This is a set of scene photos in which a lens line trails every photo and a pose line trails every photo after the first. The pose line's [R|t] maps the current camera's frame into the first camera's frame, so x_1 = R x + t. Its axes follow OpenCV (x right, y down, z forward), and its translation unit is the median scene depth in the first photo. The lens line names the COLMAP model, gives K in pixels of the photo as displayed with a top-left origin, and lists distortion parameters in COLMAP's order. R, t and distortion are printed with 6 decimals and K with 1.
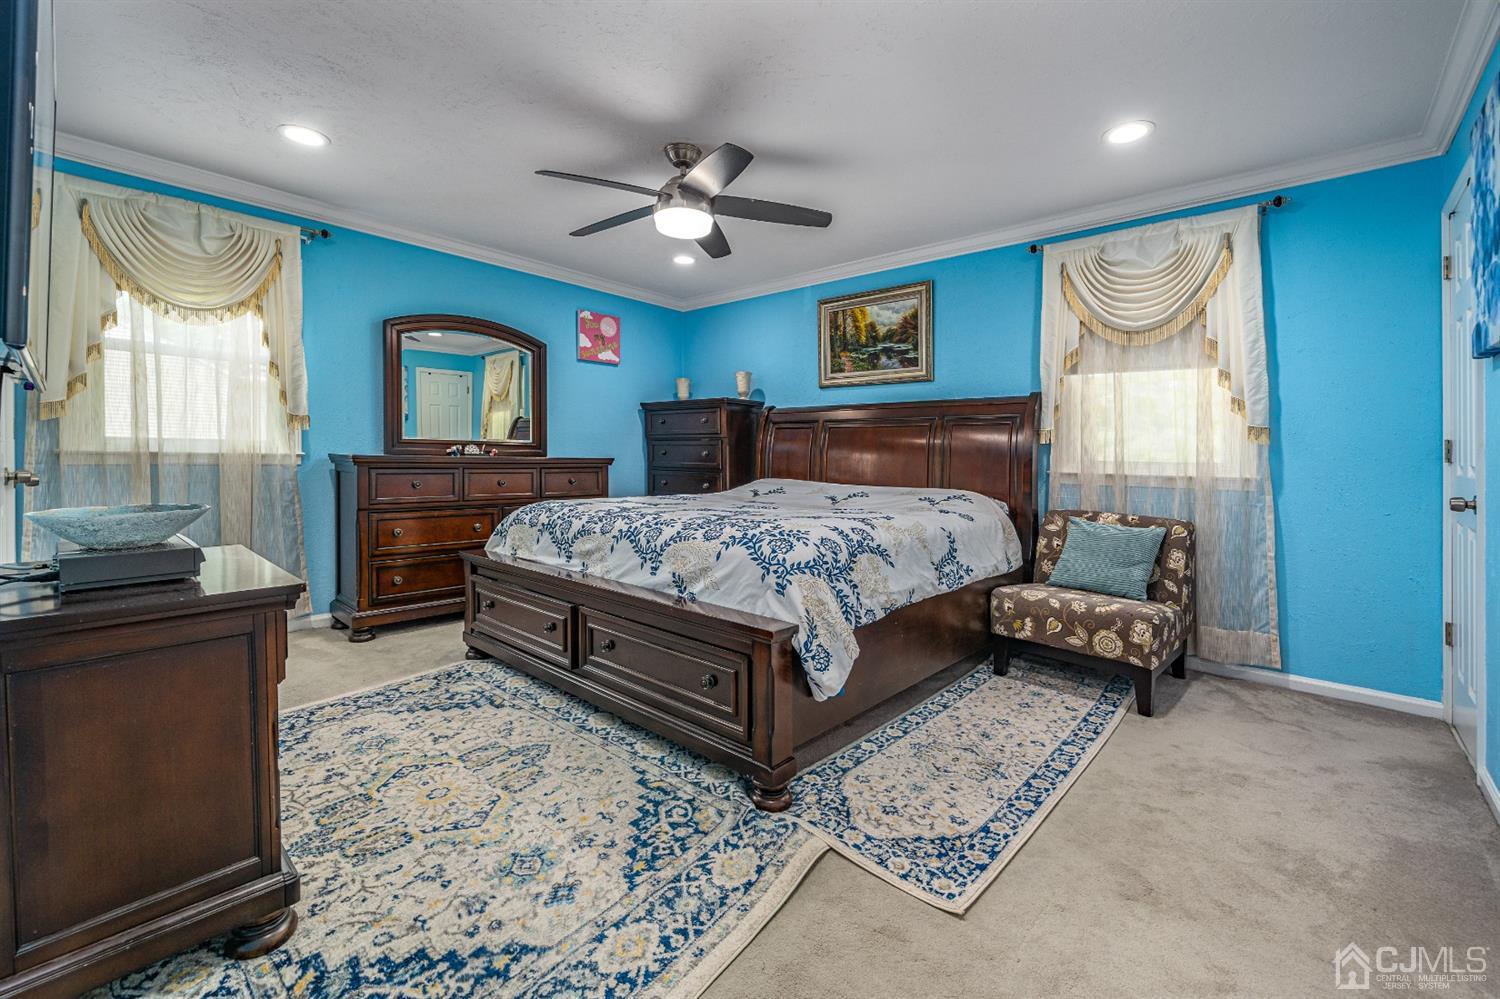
lens RADIAL K [[601.3, 0, 749.7], [0, 601.3, 457.9], [0, 0, 1]] dist [0.000711, 0.000067]
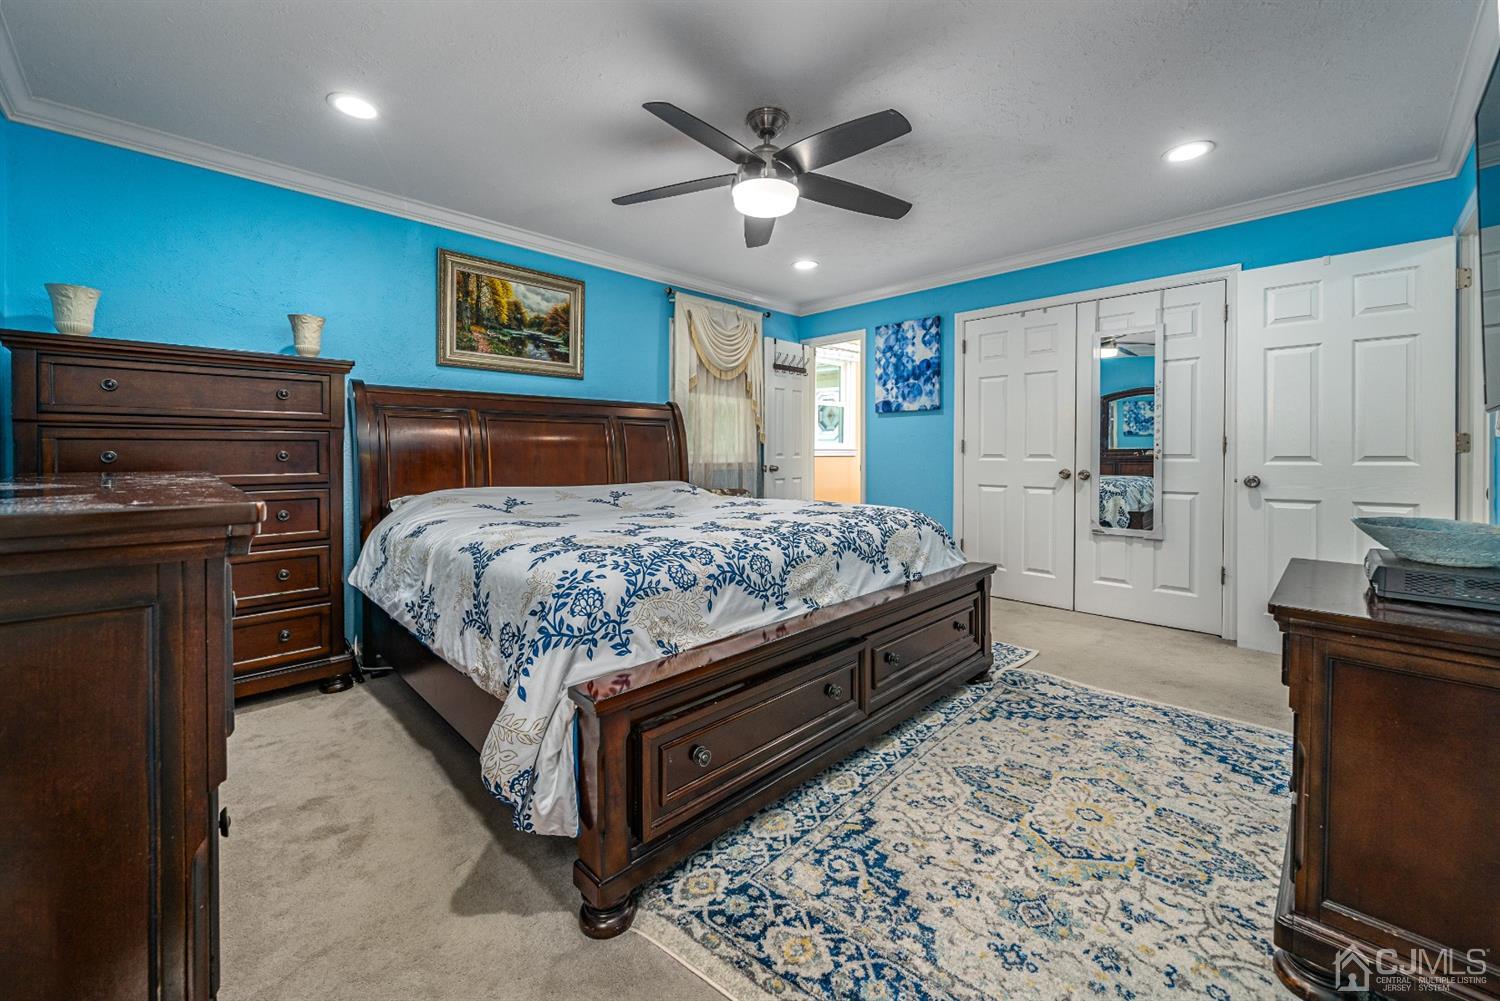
lens RADIAL K [[569.8, 0, 744.8], [0, 569.8, 446.2], [0, 0, 1]] dist [-0.001028, -0.000119]
pose [[0.093877, -0.007491, 0.995556, -1.245426], [0.008889, 0.999938, 0.006686, -0.035754], [-0.995544, 0.008222, 0.093938, 1.233629]]
